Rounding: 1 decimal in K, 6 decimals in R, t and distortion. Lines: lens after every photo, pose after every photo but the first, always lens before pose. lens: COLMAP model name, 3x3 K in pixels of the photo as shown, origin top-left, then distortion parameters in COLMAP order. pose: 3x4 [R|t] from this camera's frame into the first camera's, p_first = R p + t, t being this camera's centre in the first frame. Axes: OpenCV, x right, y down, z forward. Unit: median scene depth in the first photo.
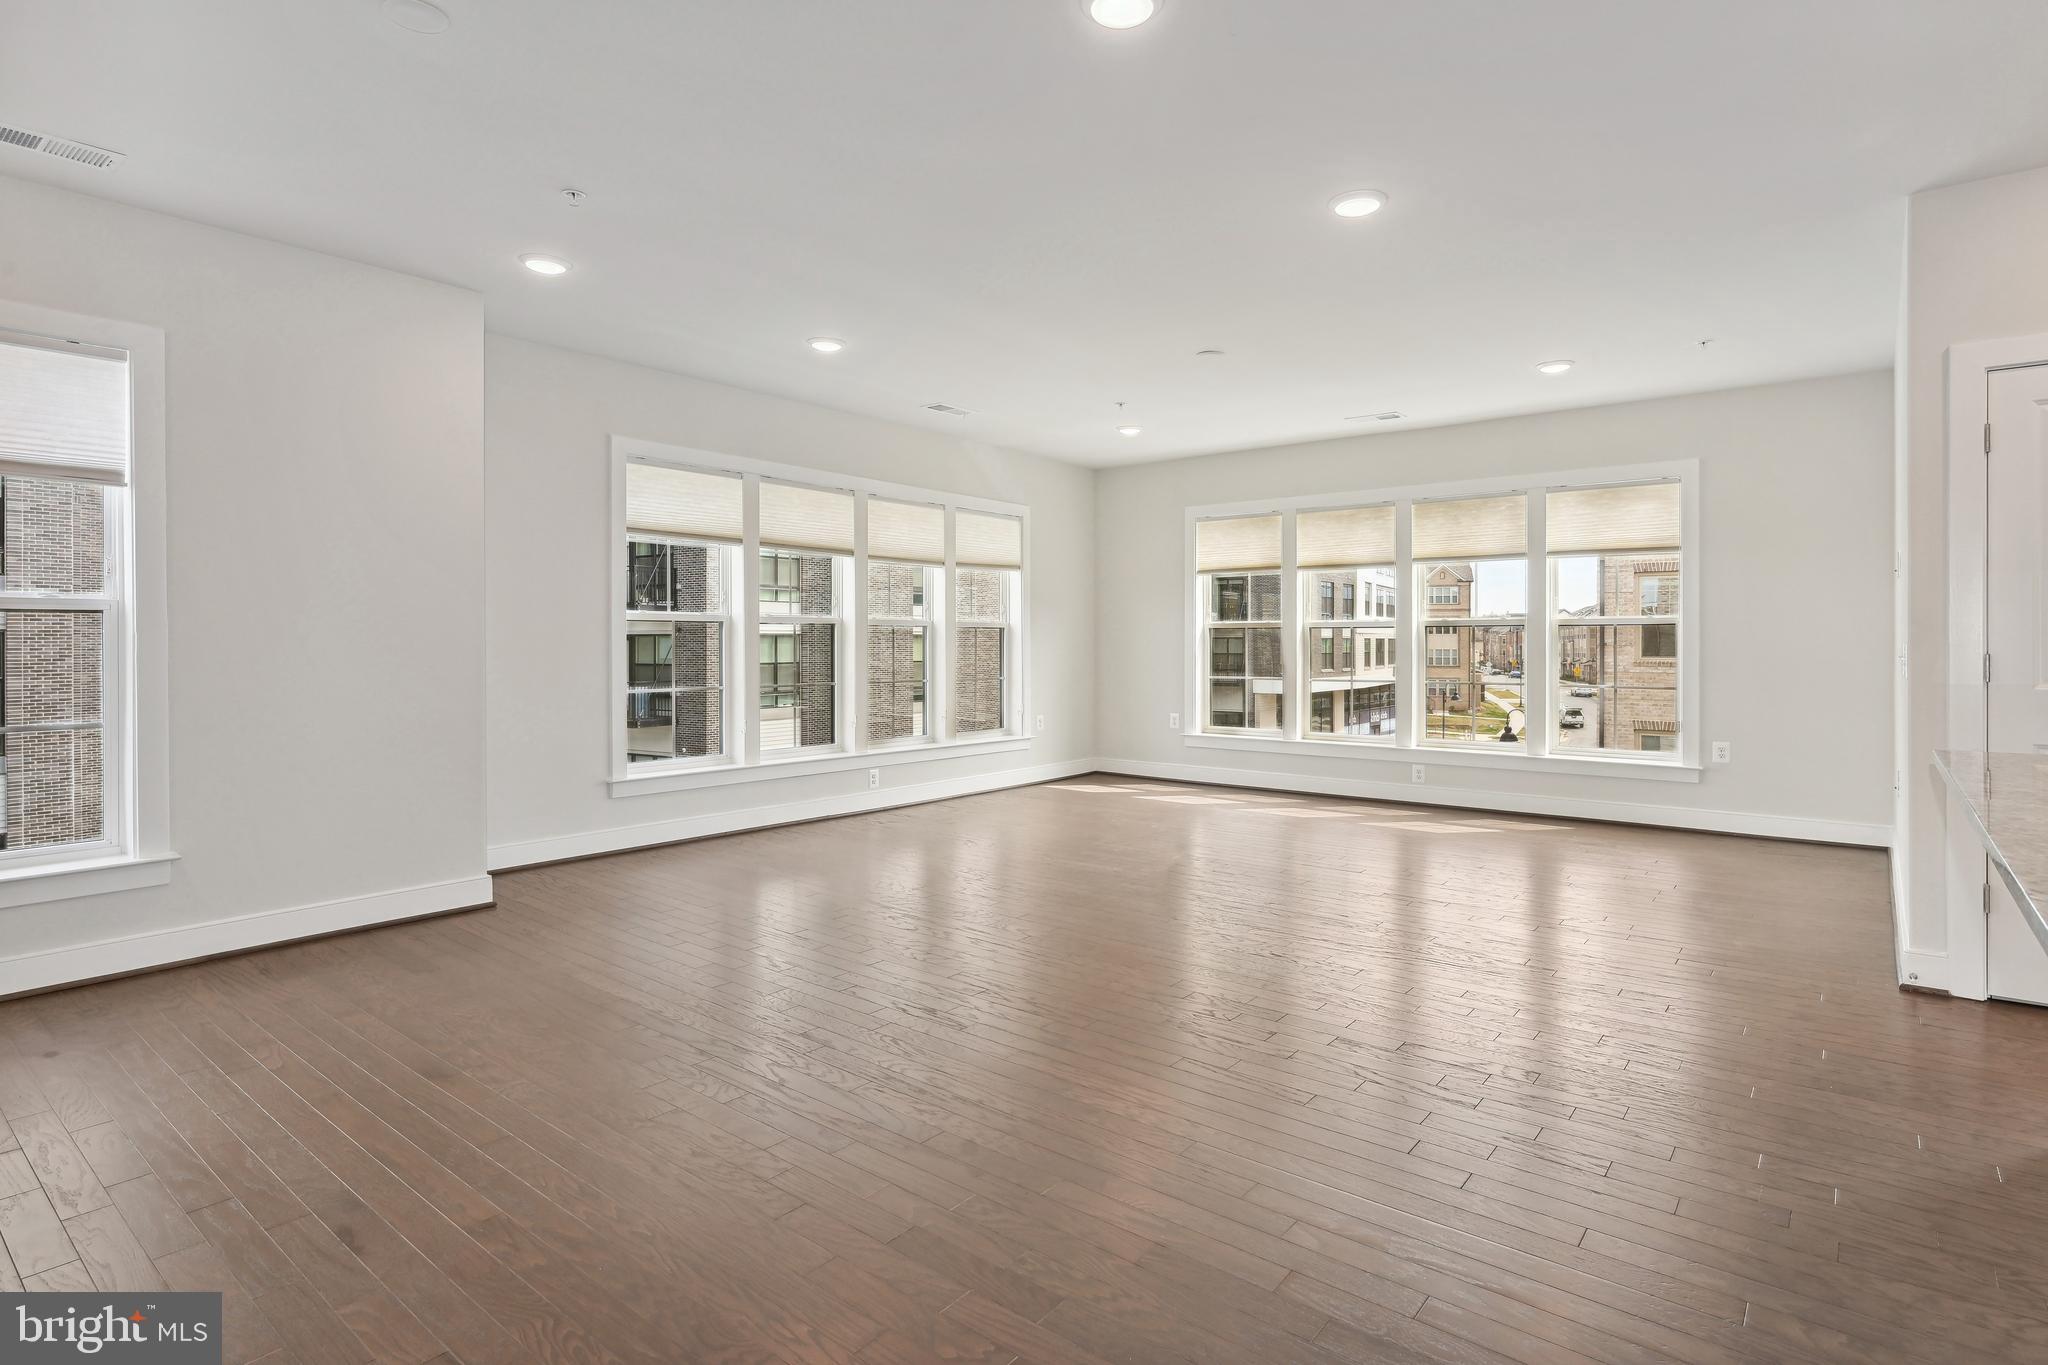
lens RADIAL K [[1024.9, 0, 1025.7], [0, 1024.9, 660.9], [0, 0, 1]] dist [0.002499, 0.000538]
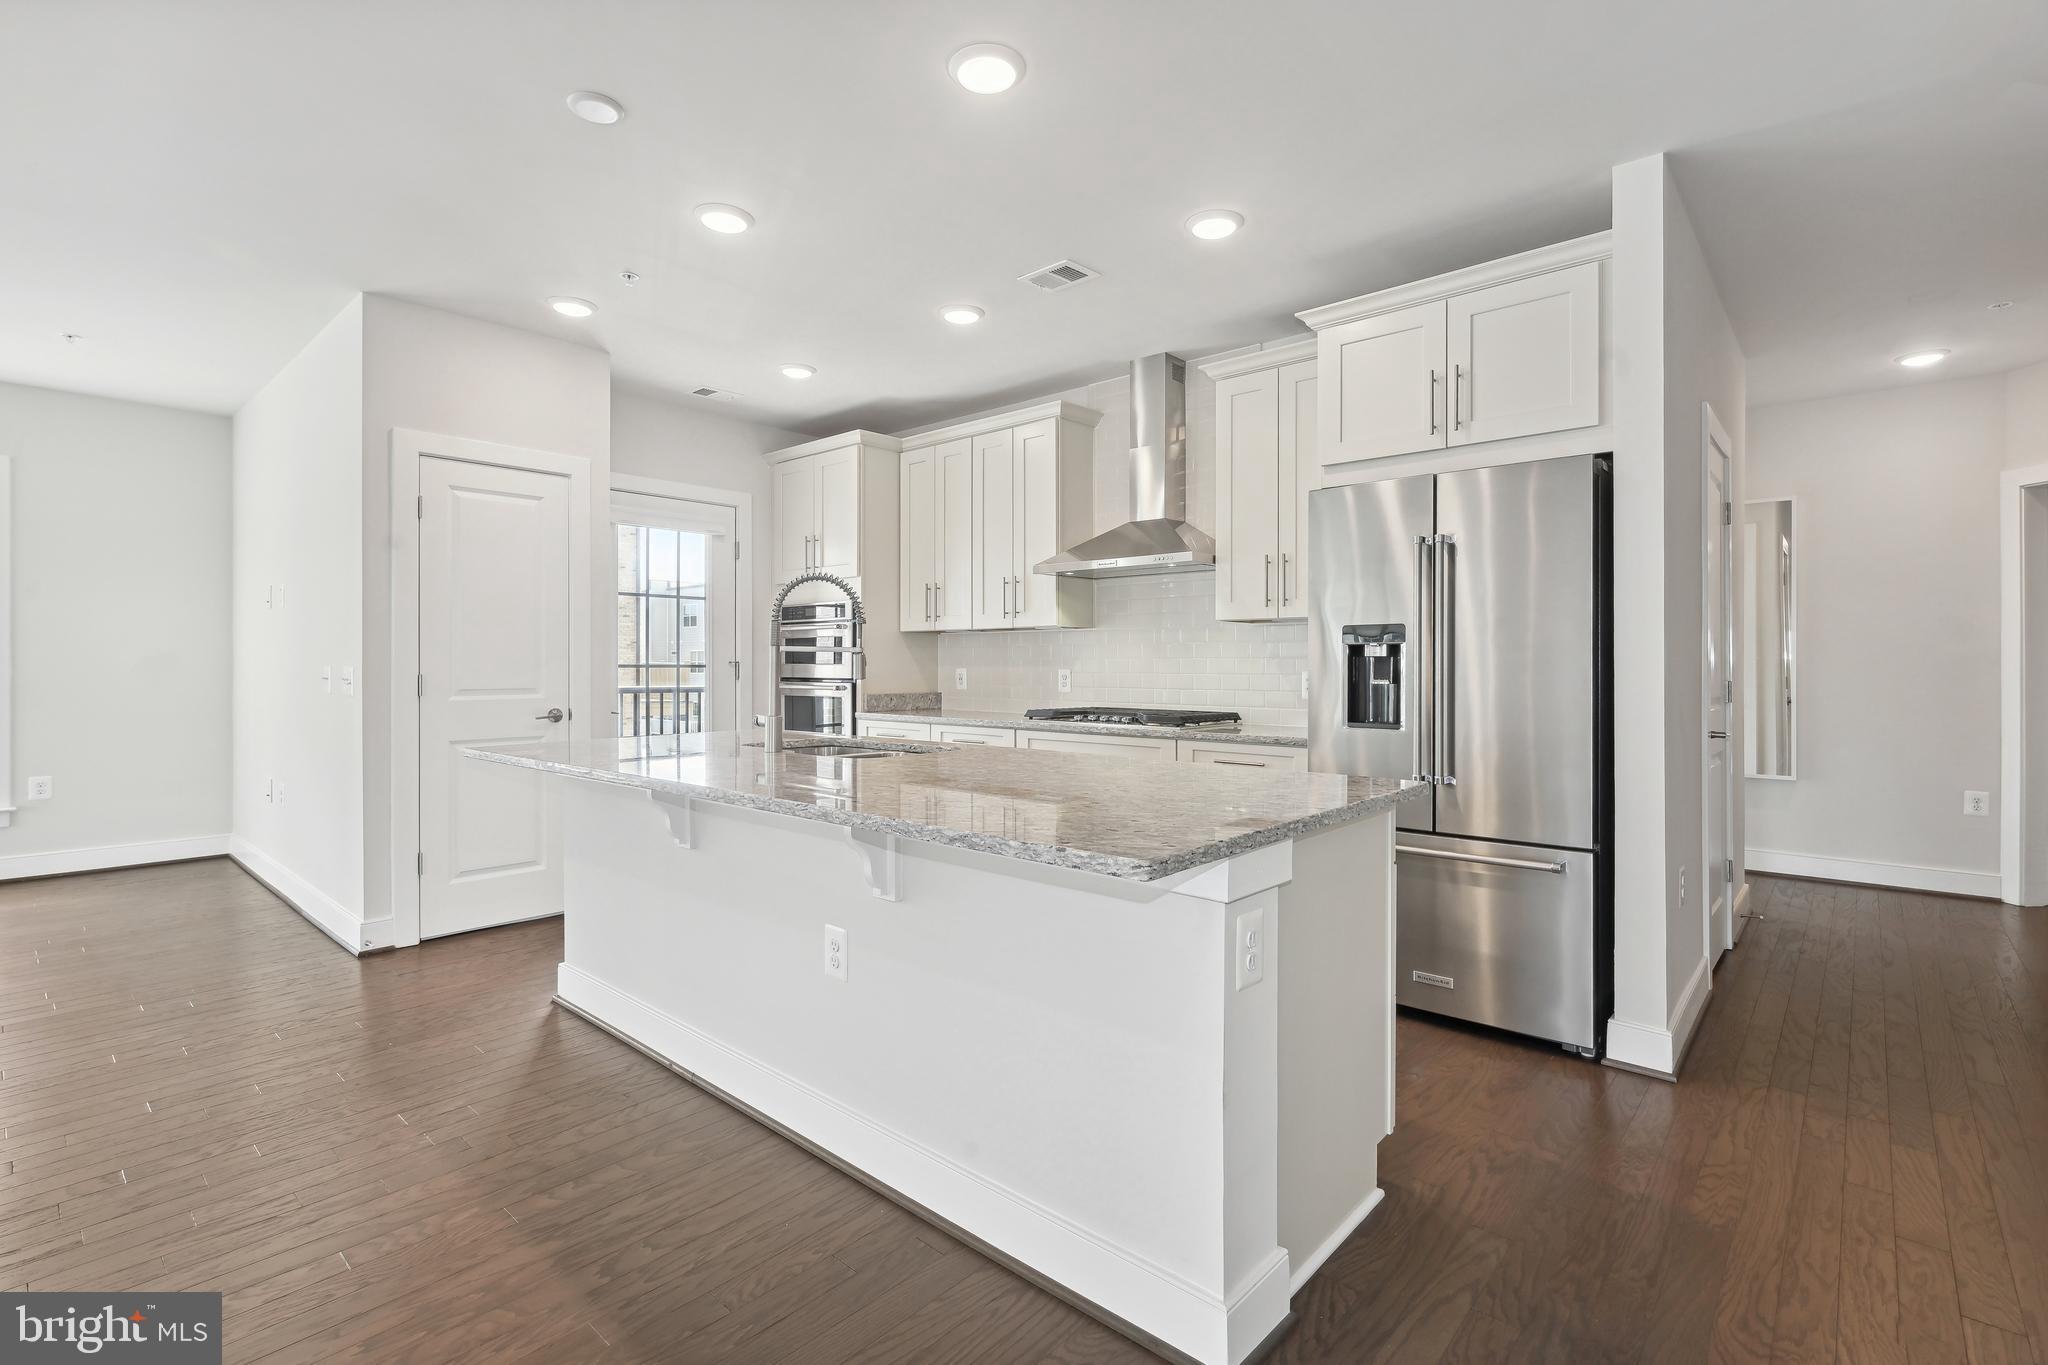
lens RADIAL K [[935.5, 0, 1024.0], [0, 935.5, 682.5], [0, 0, 1]] dist [0.000613, 0.000302]
pose [[0.037863, -0.007357, 0.999256, -0.231119], [0.014649, 0.999870, 0.006806, 0.007177], [-0.999176, 0.014381, 0.037966, 0.218255]]
